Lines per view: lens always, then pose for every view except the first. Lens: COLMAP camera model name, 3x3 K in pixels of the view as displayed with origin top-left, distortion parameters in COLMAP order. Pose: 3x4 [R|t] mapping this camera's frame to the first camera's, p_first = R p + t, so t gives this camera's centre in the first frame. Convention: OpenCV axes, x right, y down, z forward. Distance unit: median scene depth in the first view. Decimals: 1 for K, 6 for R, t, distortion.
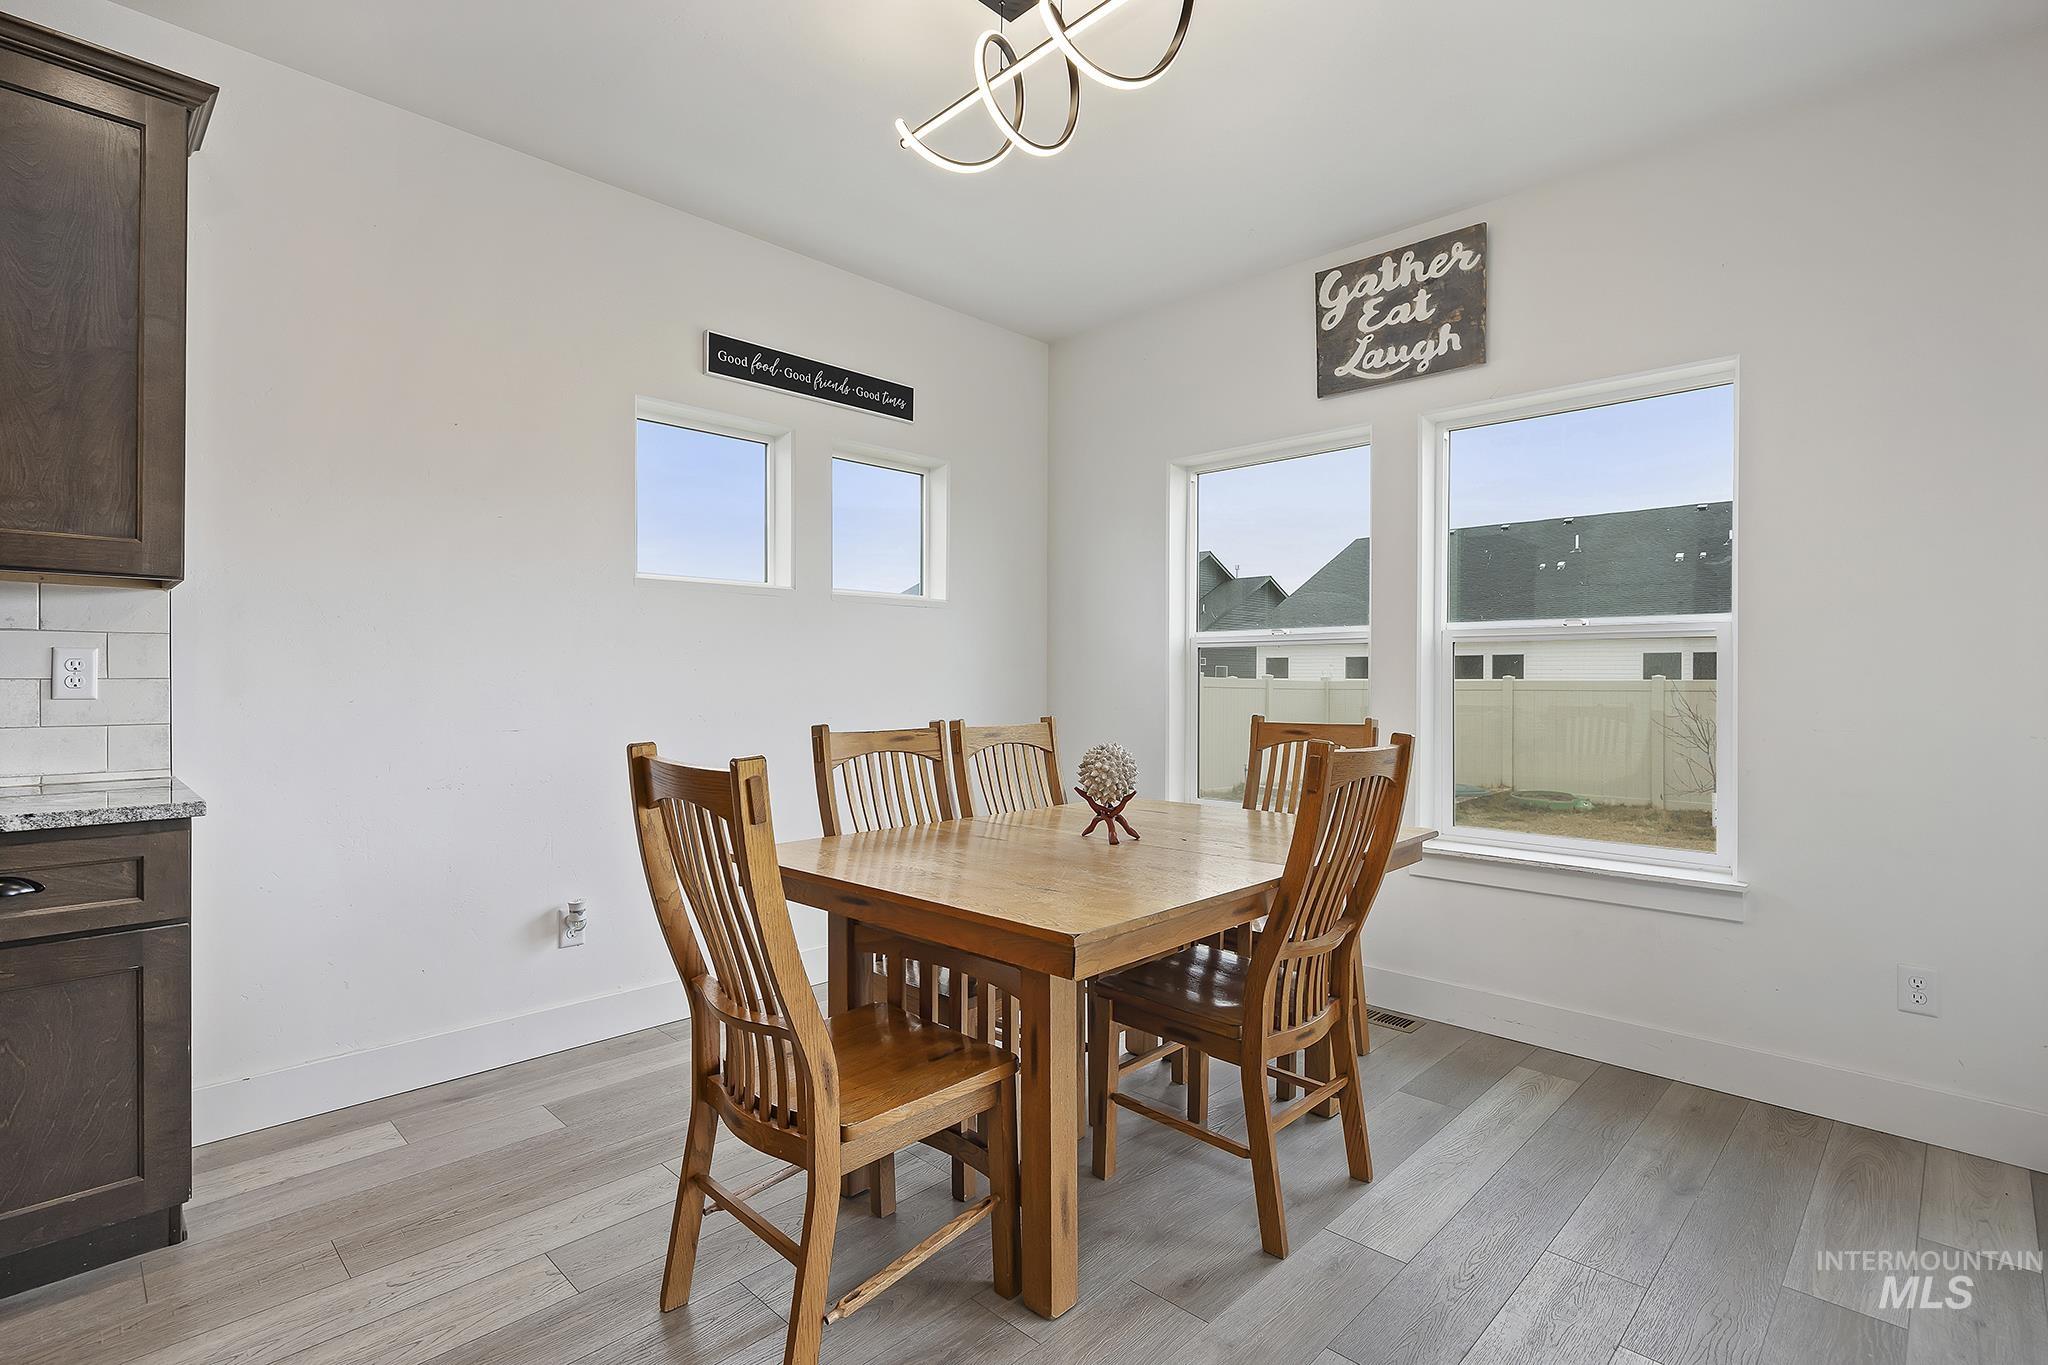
lens RADIAL K [[967.8, 0, 1037.6], [0, 967.8, 675.2], [0, 0, 1]] dist [-0.001984, -0.000873]
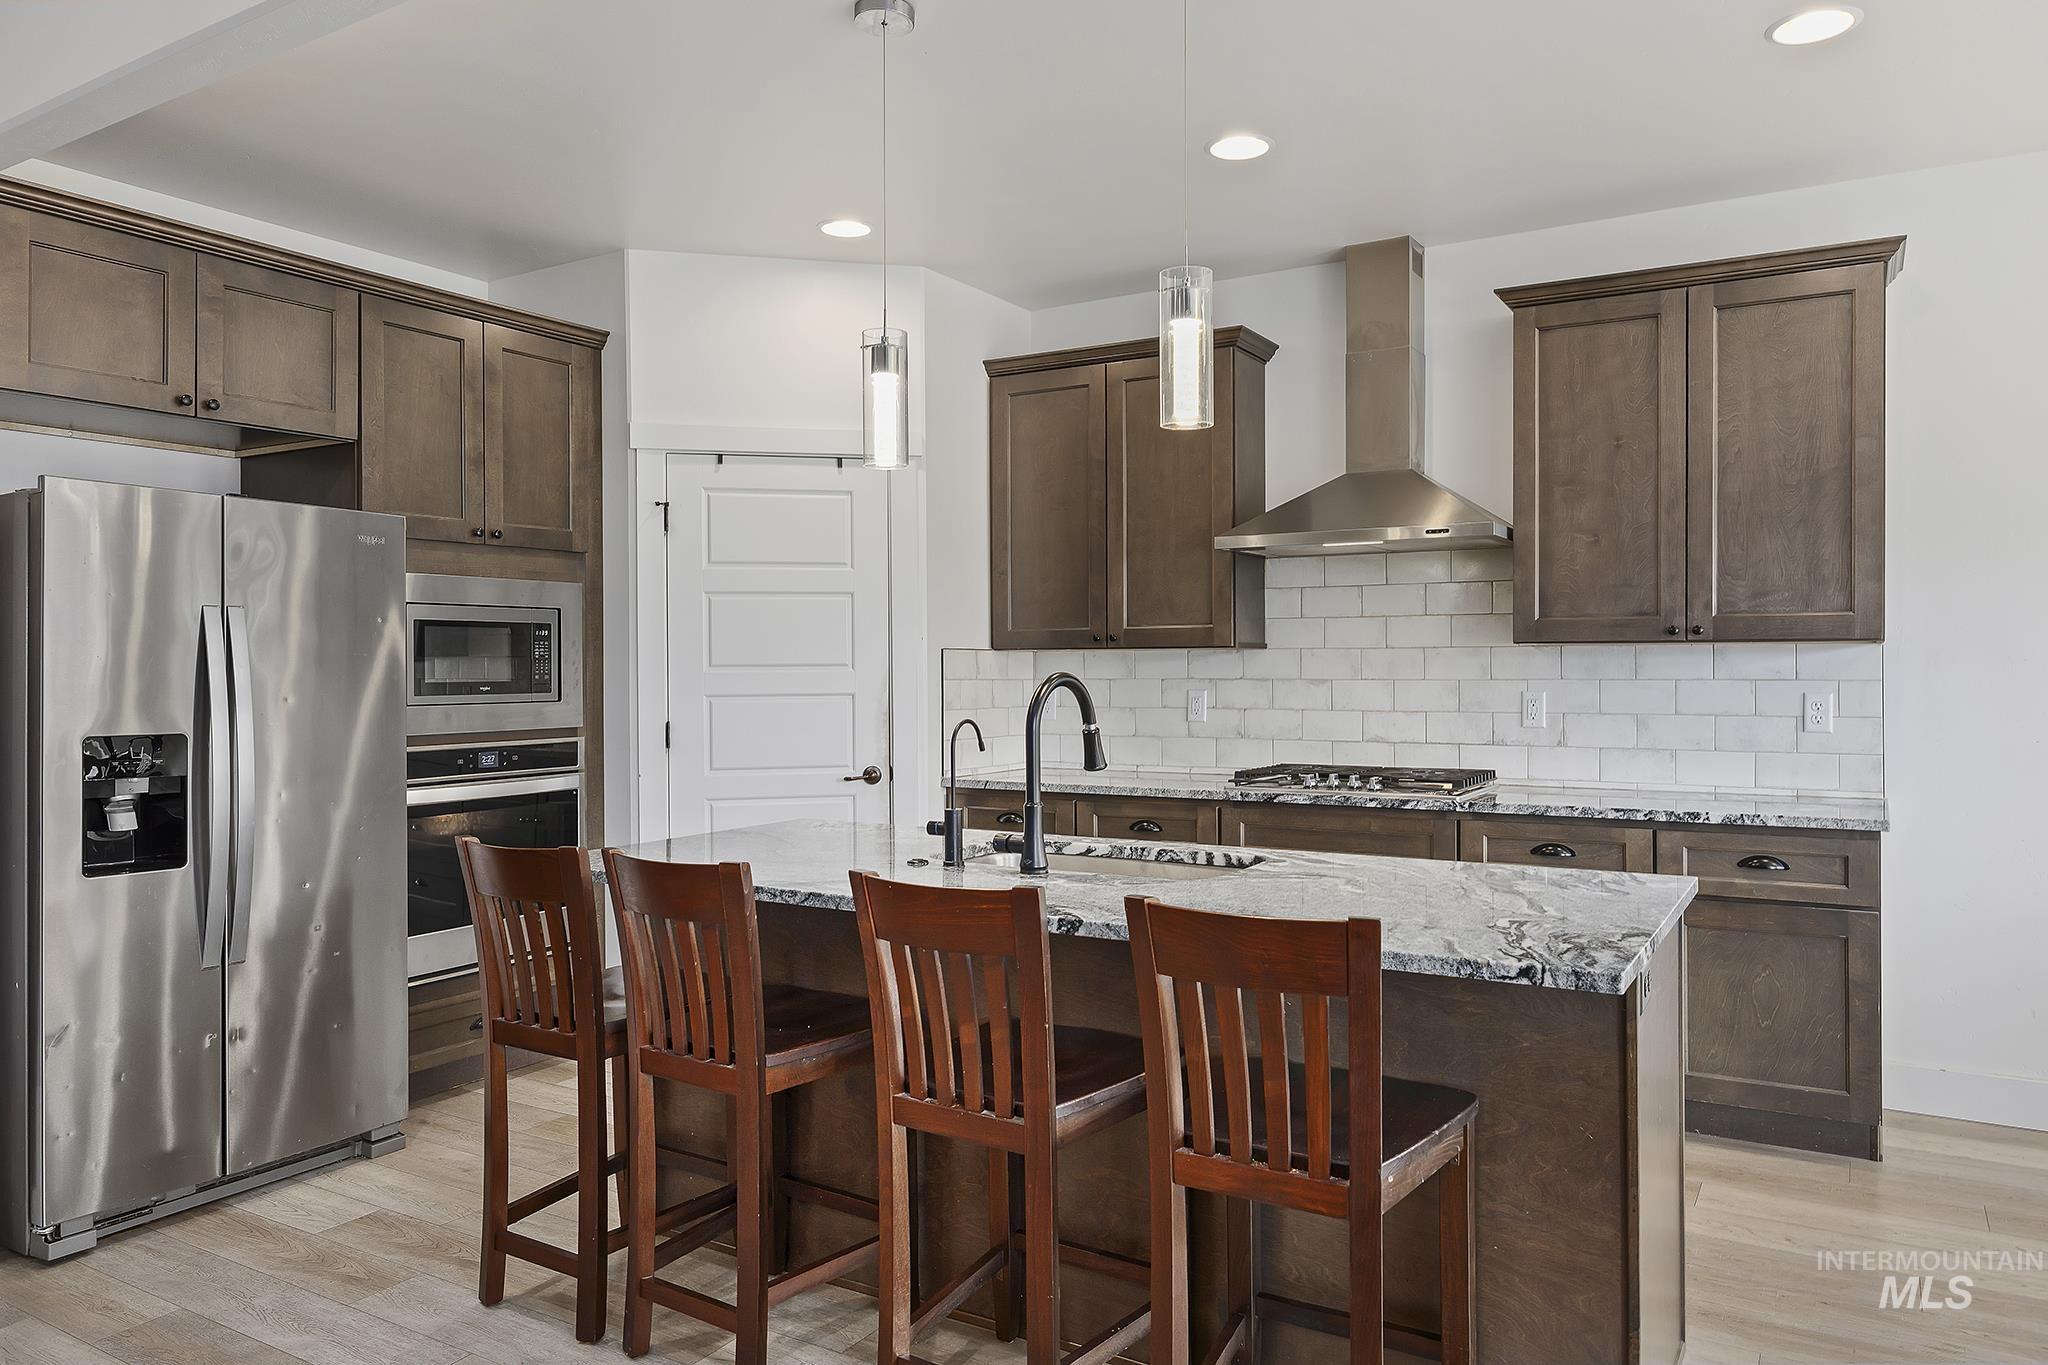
lens RADIAL K [[1373.4, 0, 1026.4], [0, 1373.4, 680.8], [0, 0, 1]] dist [0.001083, 0.000433]
pose [[0.221316, 0.005746, -0.975185, 0.577995], [0.007794, 0.999940, 0.007661, -0.067460], [0.975171, -0.009296, 0.221258, -0.454015]]
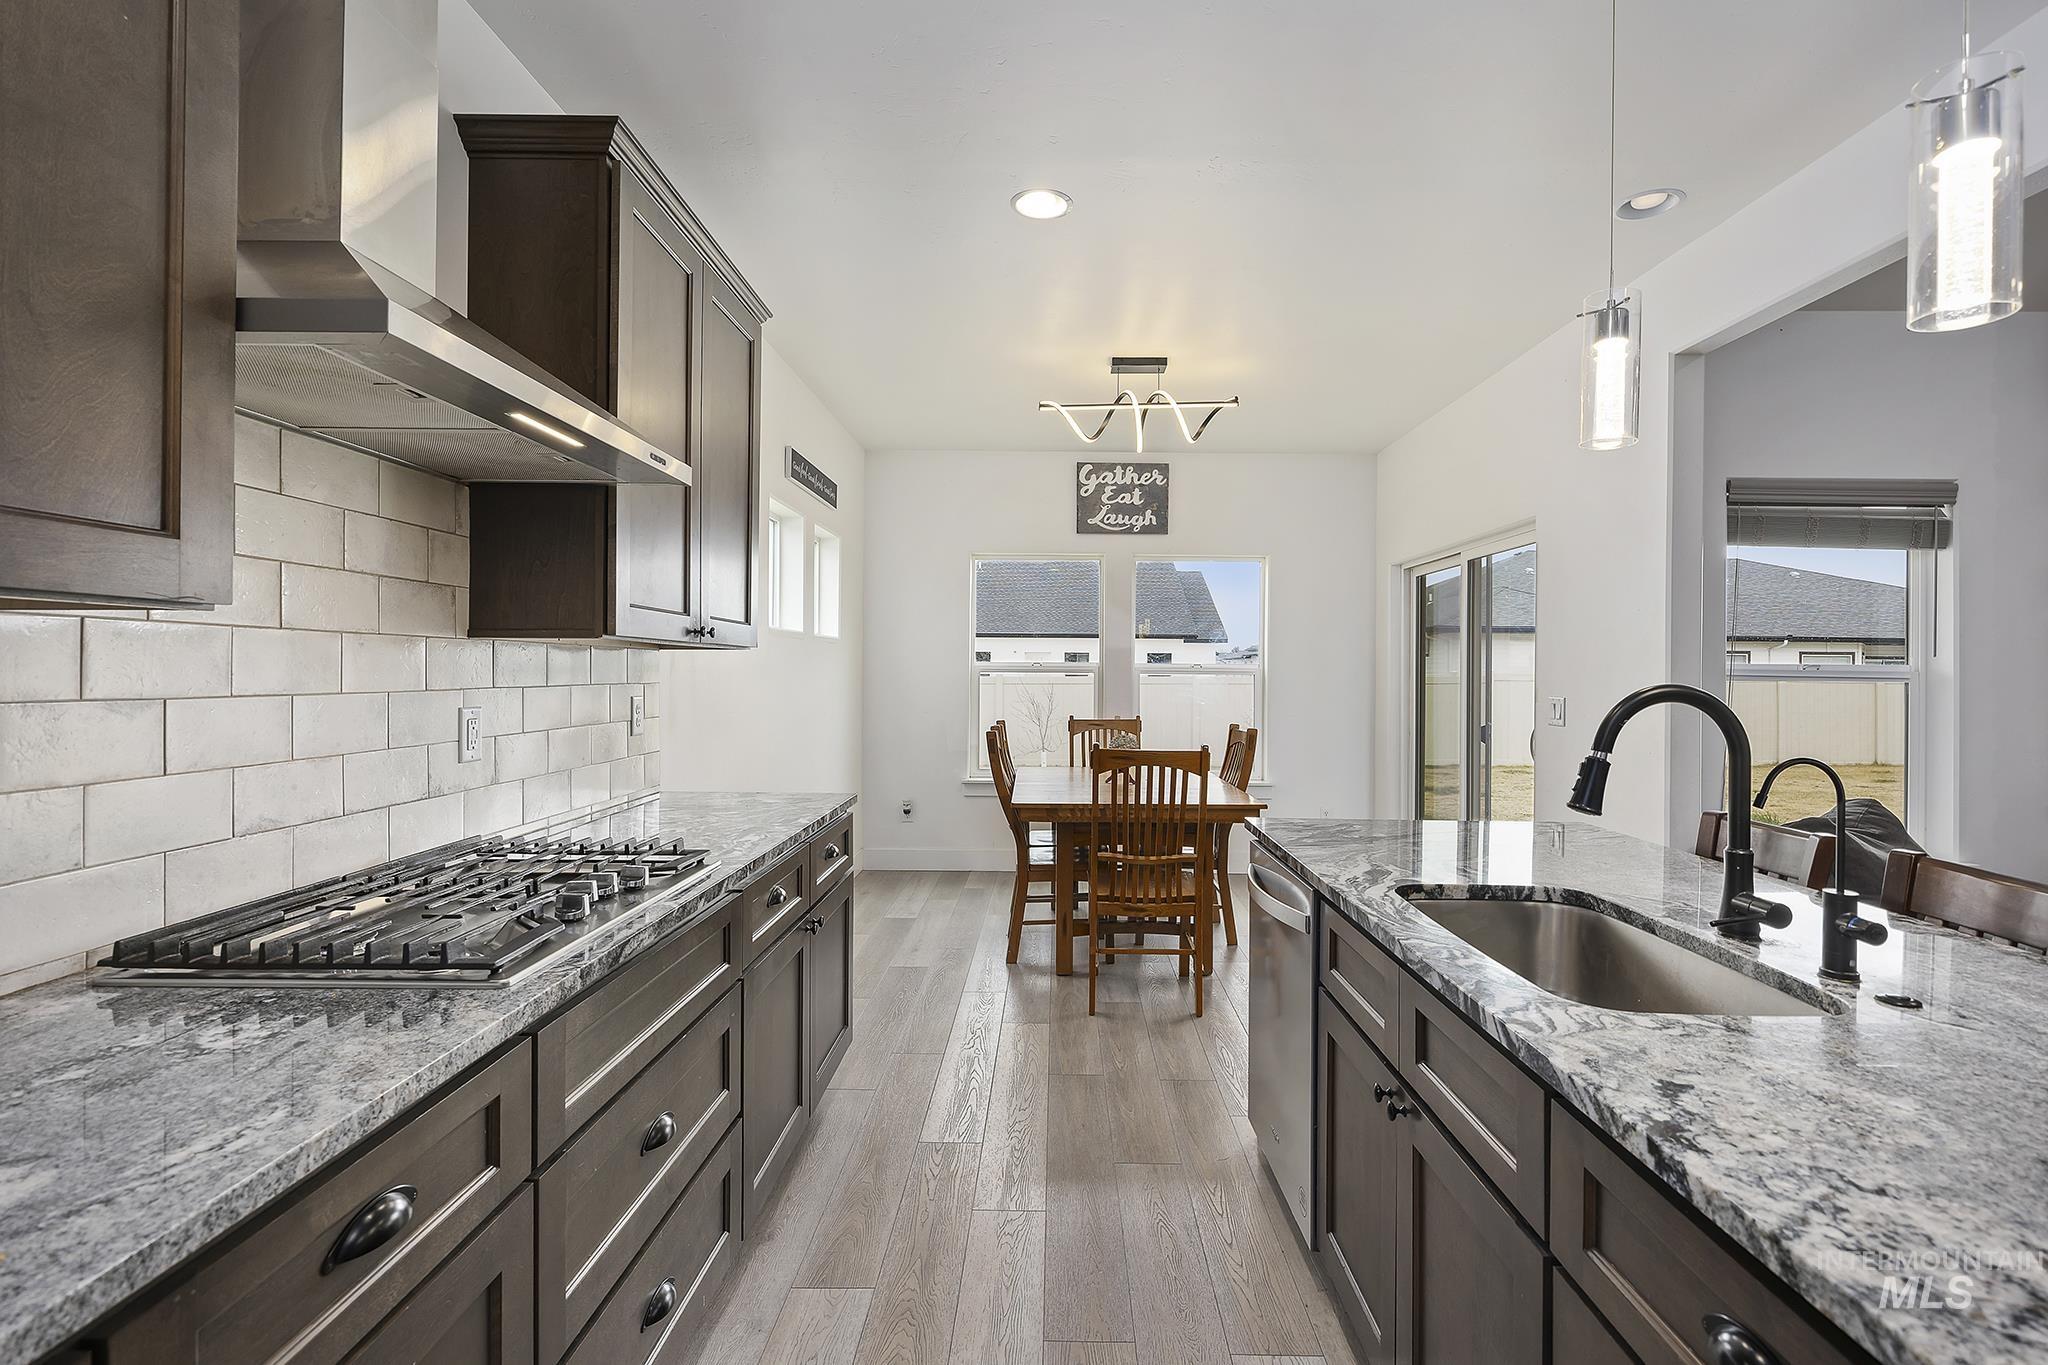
lens RADIAL K [[888.2, 0, 1045.2], [0, 888.2, 668.9], [0, 0, 1]] dist [-0.007309, 0.000178]
pose [[0.738346, 0.006336, 0.674392, -1.438390], [-0.011574, 0.999928, 0.003277, -0.075020], [-0.674322, -0.010225, 0.738366, -0.269545]]
